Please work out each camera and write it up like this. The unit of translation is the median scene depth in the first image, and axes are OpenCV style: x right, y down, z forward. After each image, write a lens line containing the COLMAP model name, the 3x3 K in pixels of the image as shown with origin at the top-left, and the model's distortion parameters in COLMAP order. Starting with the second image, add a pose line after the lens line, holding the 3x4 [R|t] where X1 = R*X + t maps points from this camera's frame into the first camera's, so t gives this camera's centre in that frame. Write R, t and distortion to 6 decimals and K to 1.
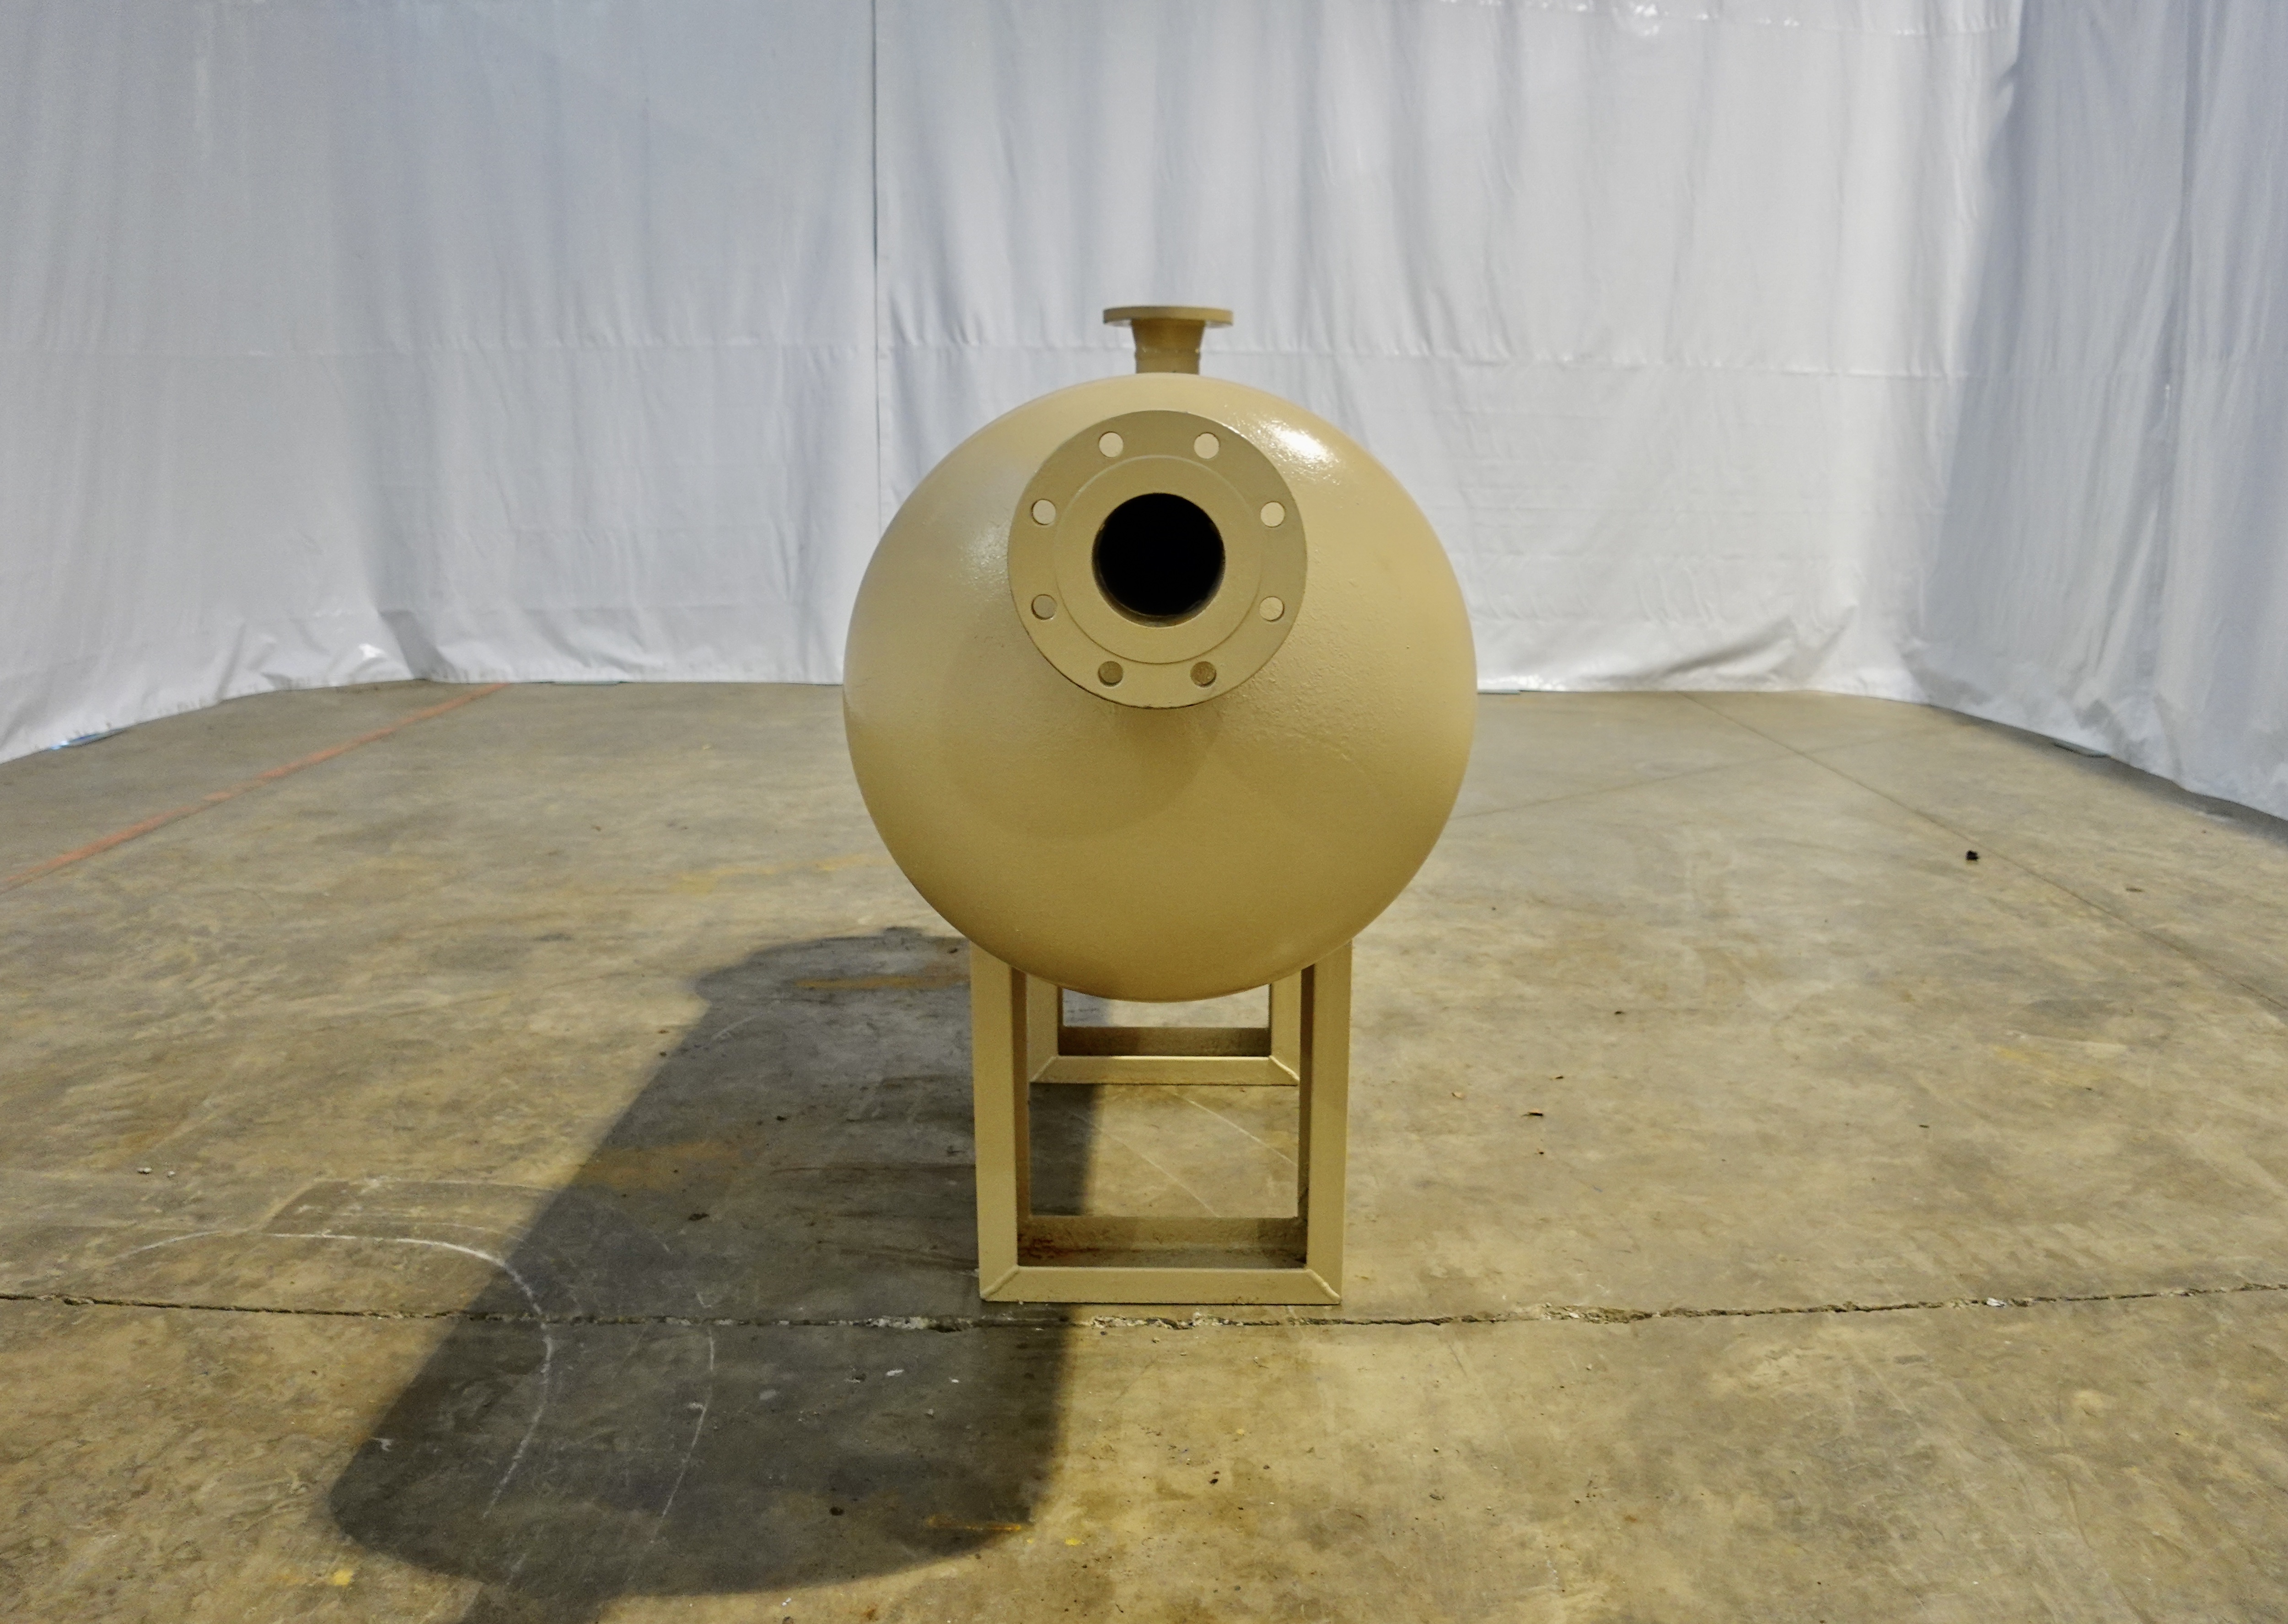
lens RADIAL K [[1641.4, 0, 1229.1], [0, 1641.4, 888.3], [0, 0, 1]] dist [-0.138084, 0.019062]
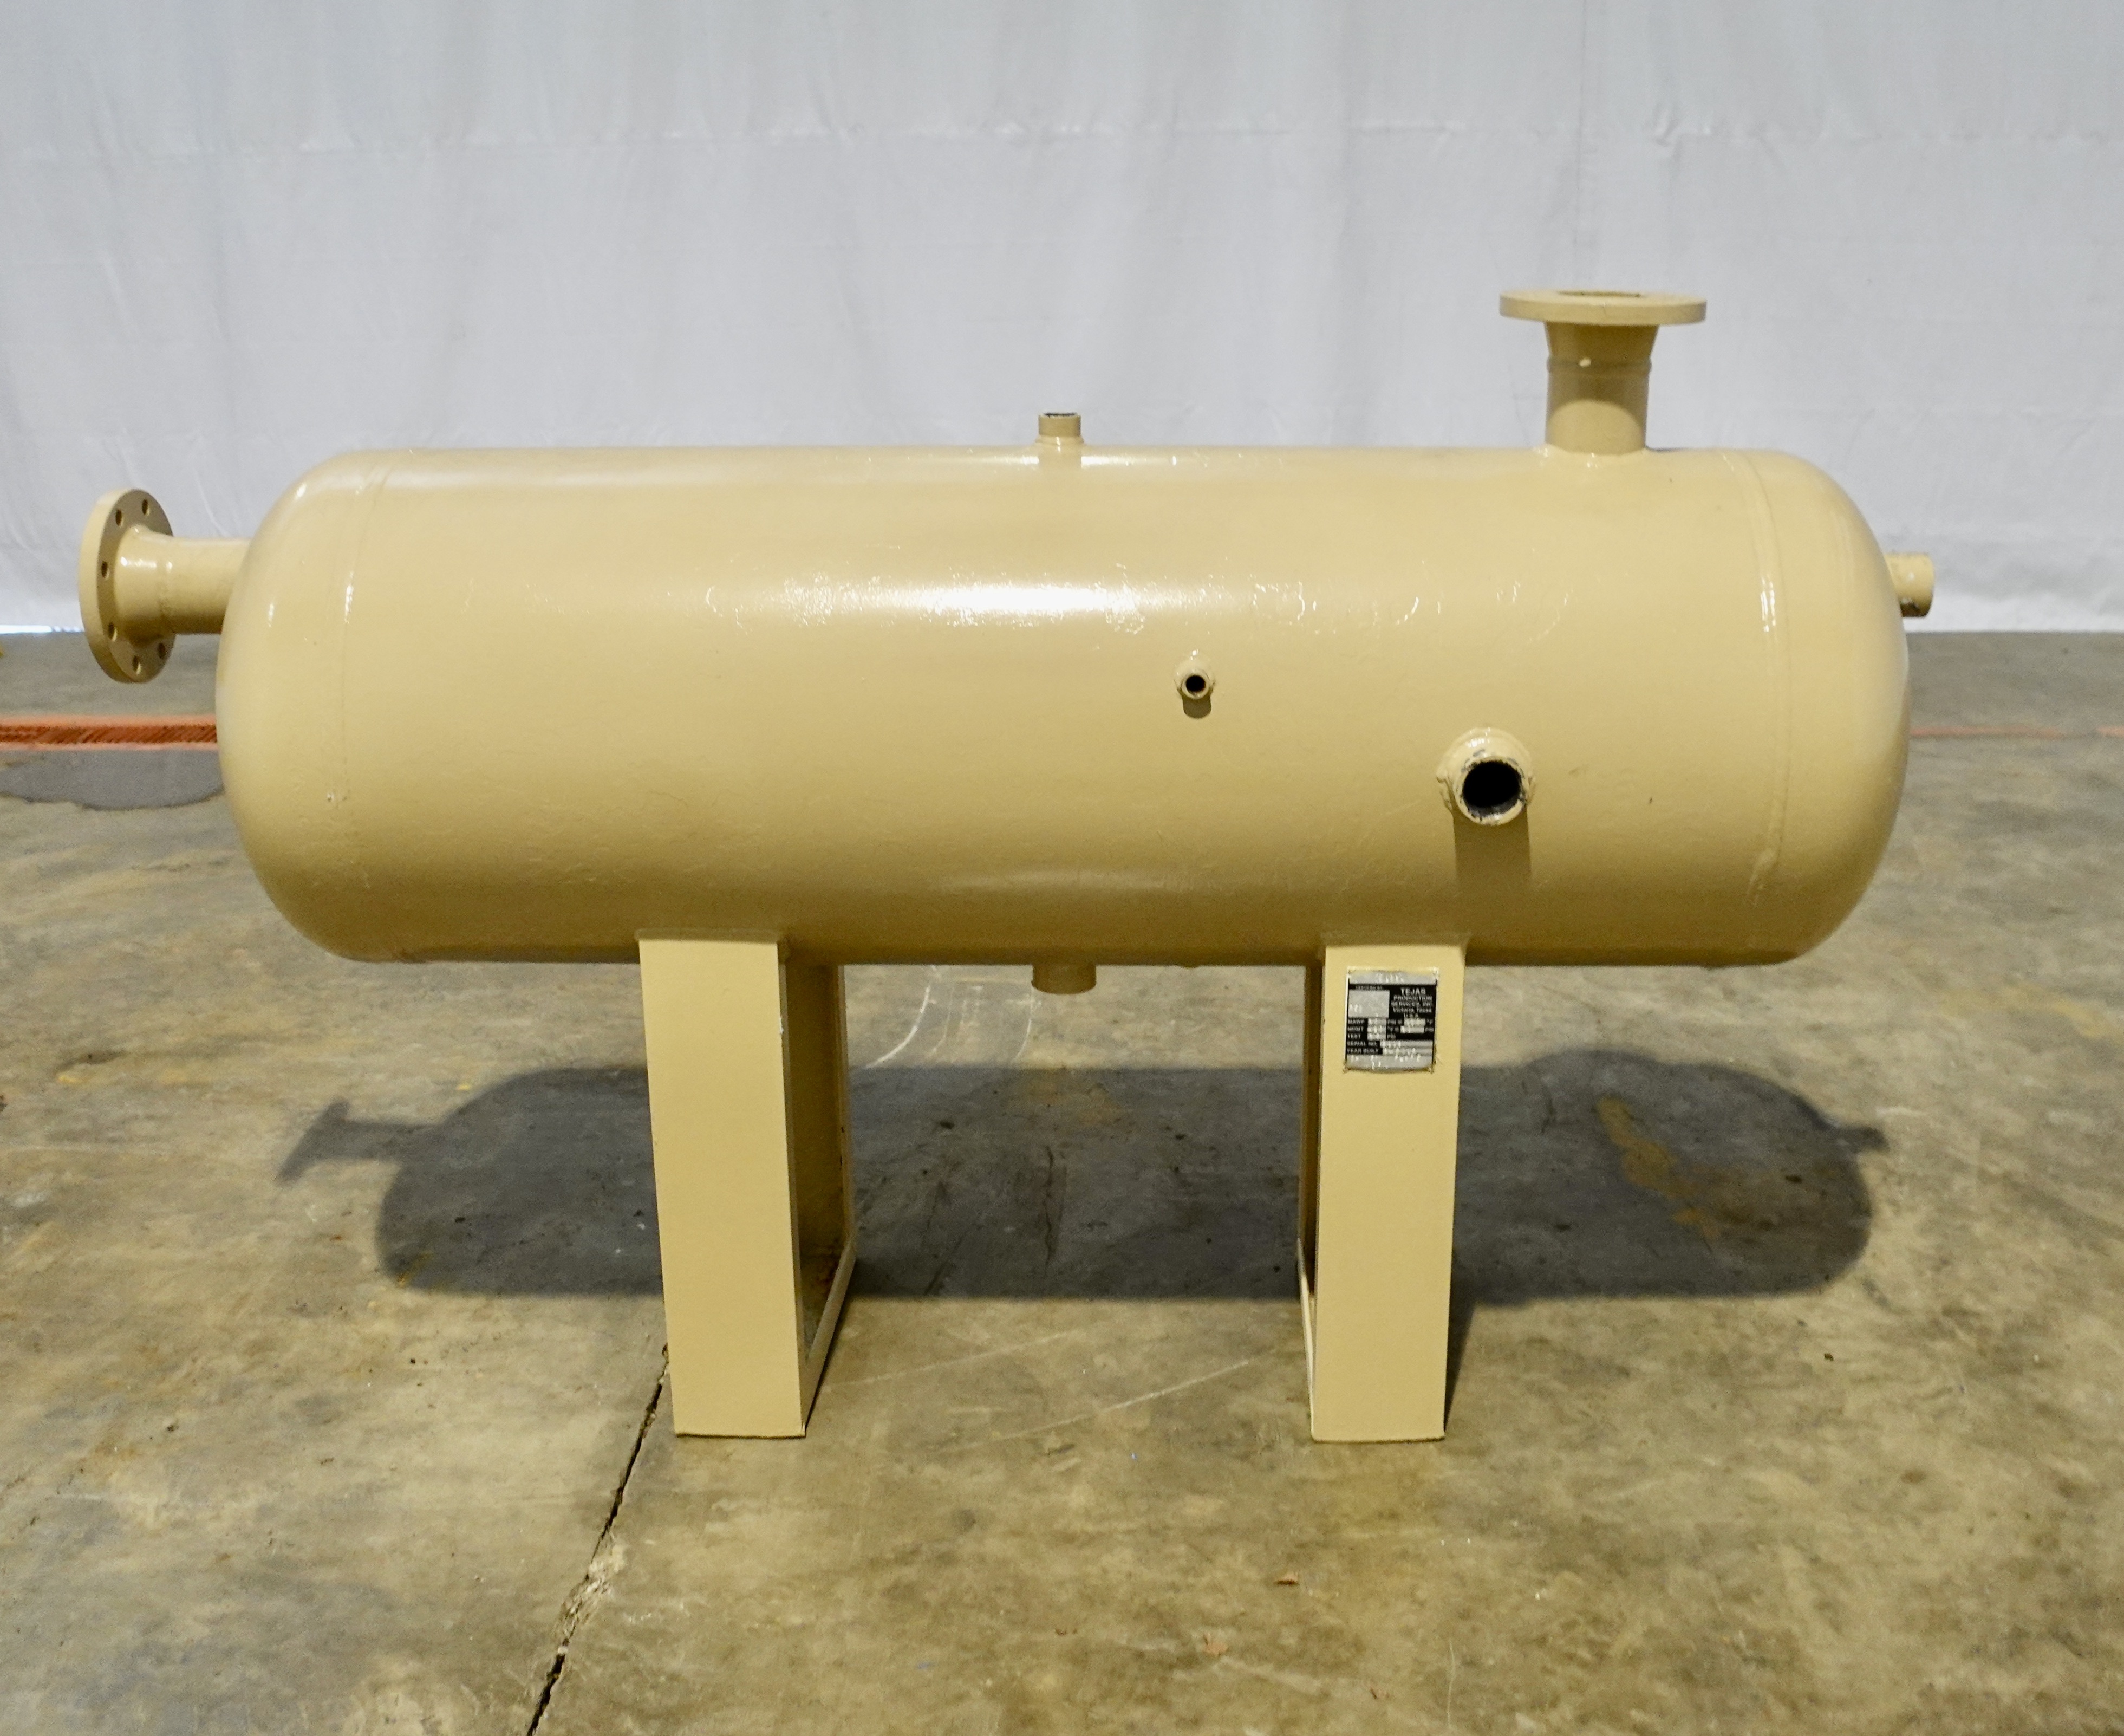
lens RADIAL K [[2285.4, 0, 1142.0], [0, 2285.4, 844.8], [0, 0, 1]] dist [-0.118839, 0.000000]
pose [[-0.038937, 0.289577, -0.956362, 0.905875], [-0.259541, 0.921309, 0.289530, -0.376918], [0.964947, 0.259489, 0.039284, 0.854132]]
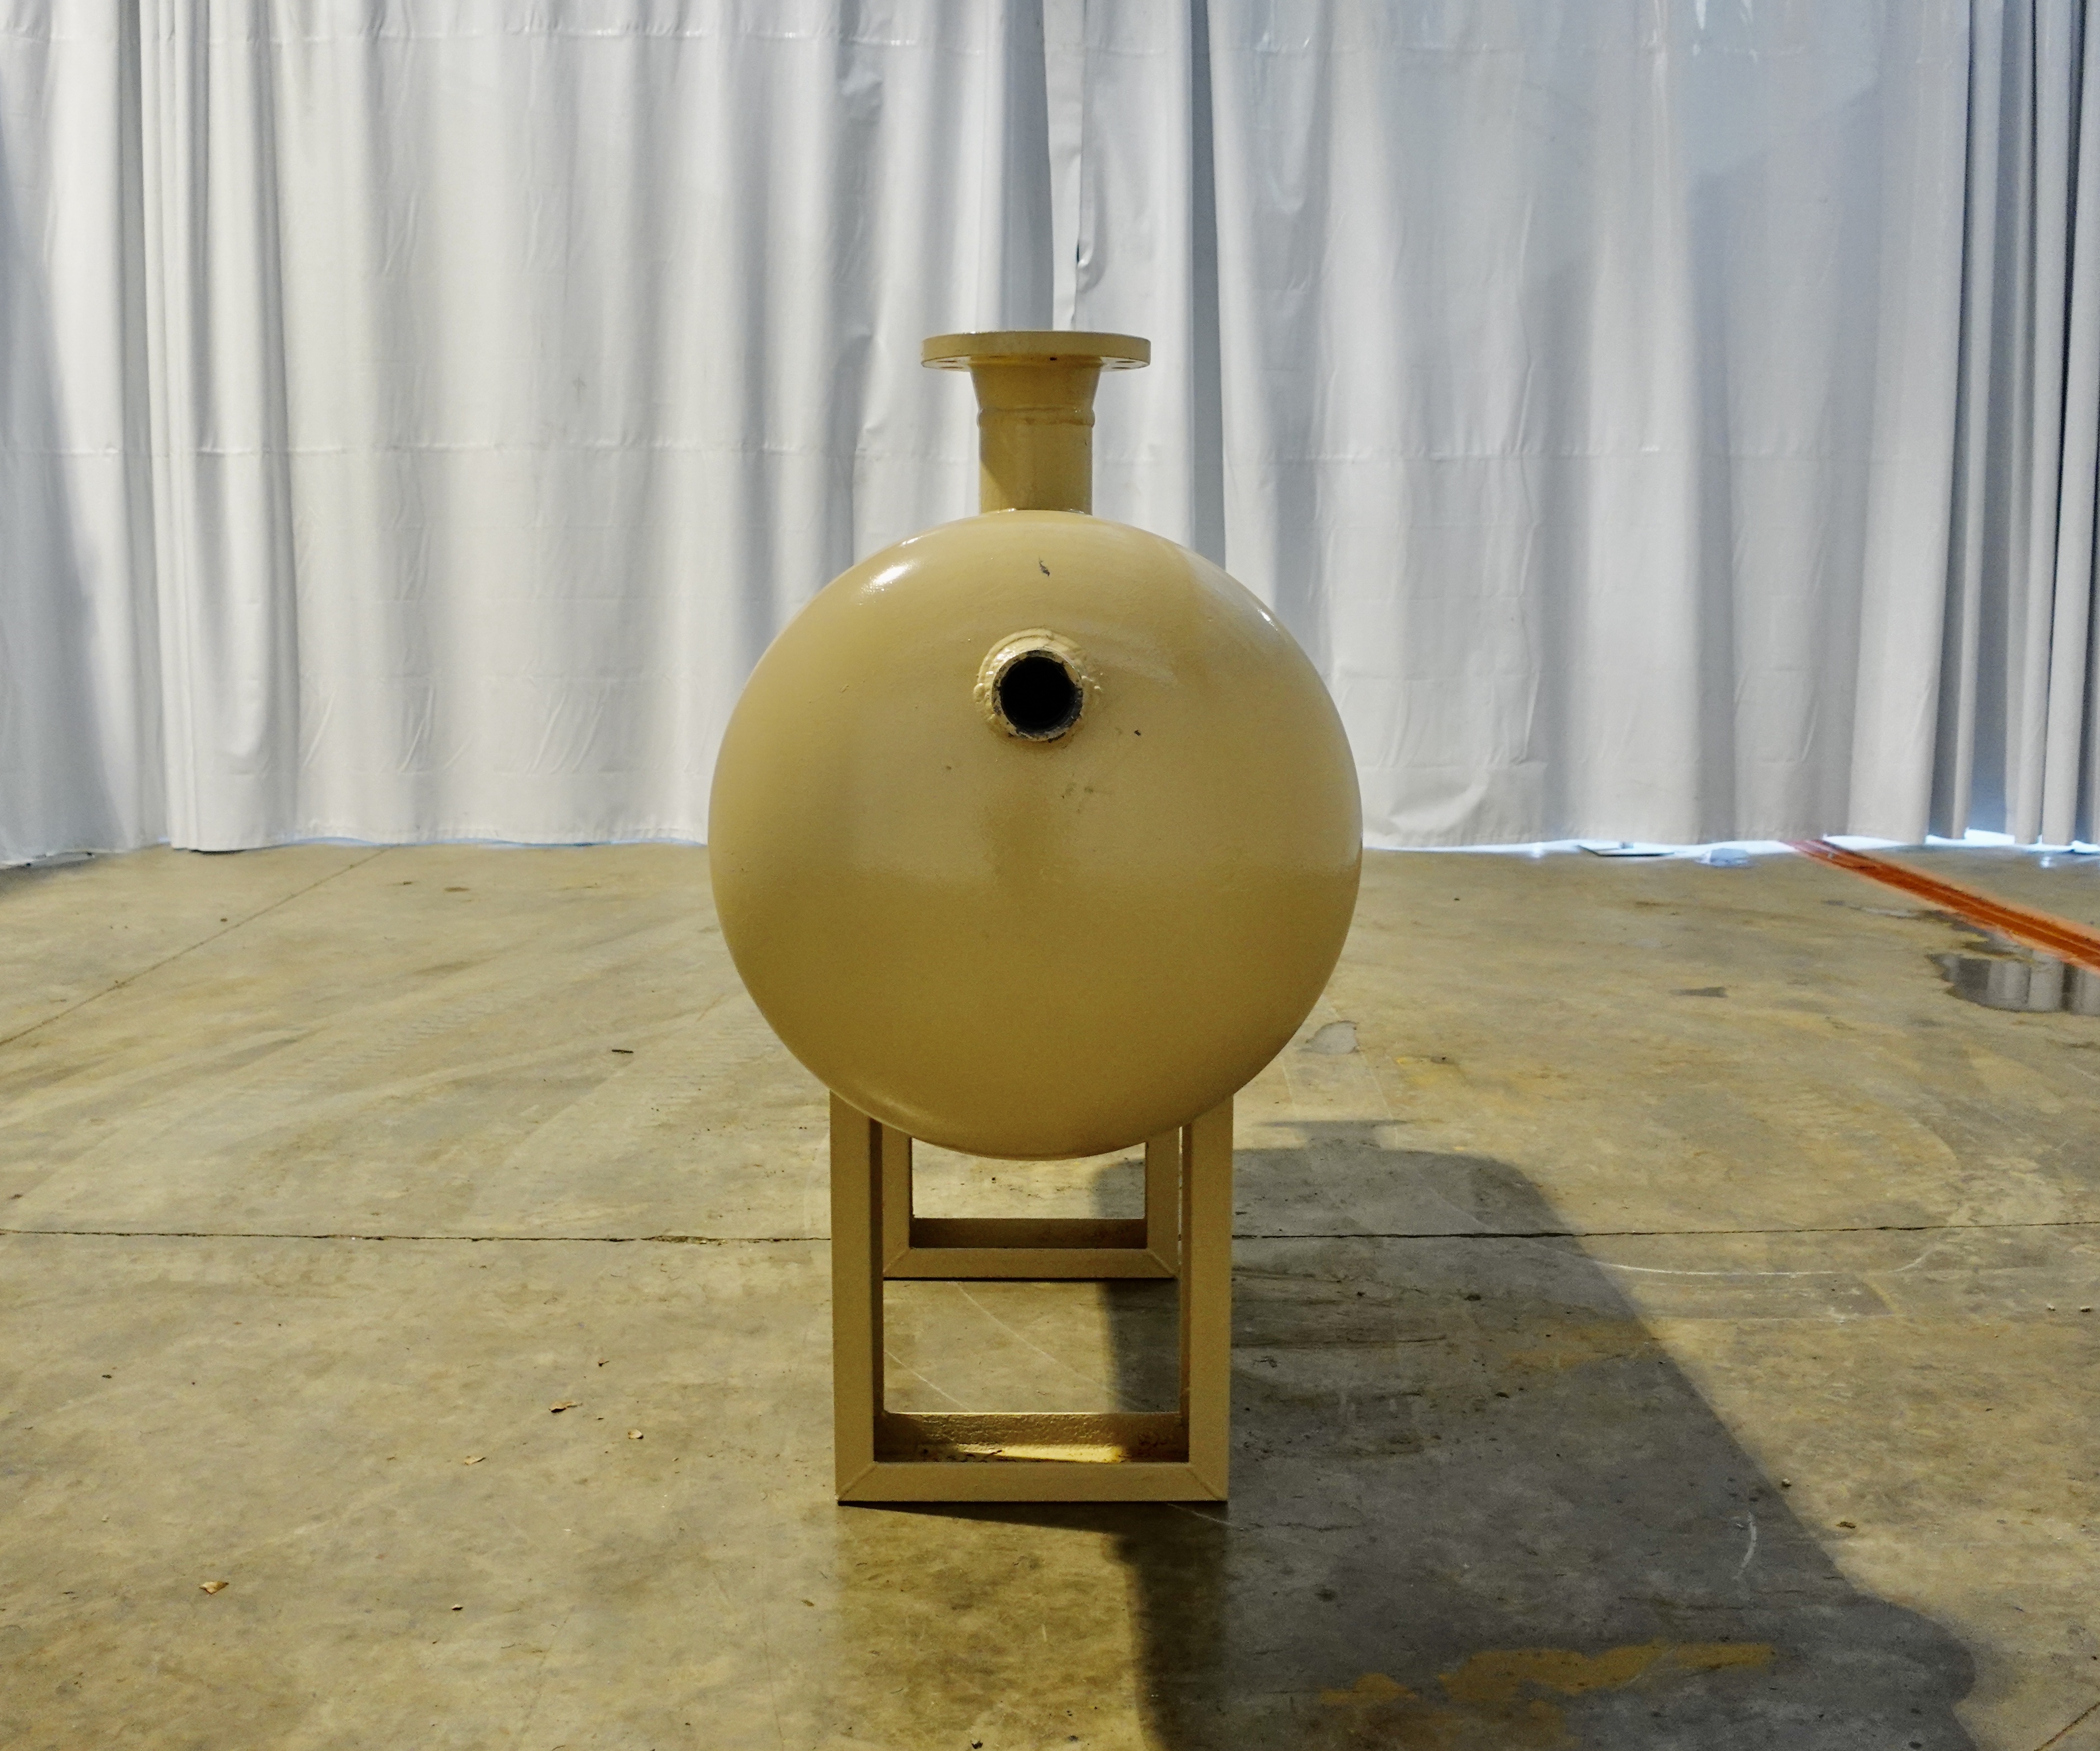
lens RADIAL K [[2060.1, 0, 1065.7], [0, 2060.1, 926.5], [0, 0, 1]] dist [-0.115746, 0.000000]
pose [[-0.999854, -0.015796, 0.006461, -0.058046], [-0.011467, 0.902210, 0.431145, -0.492887], [-0.012639, 0.431009, -0.902259, 1.765207]]
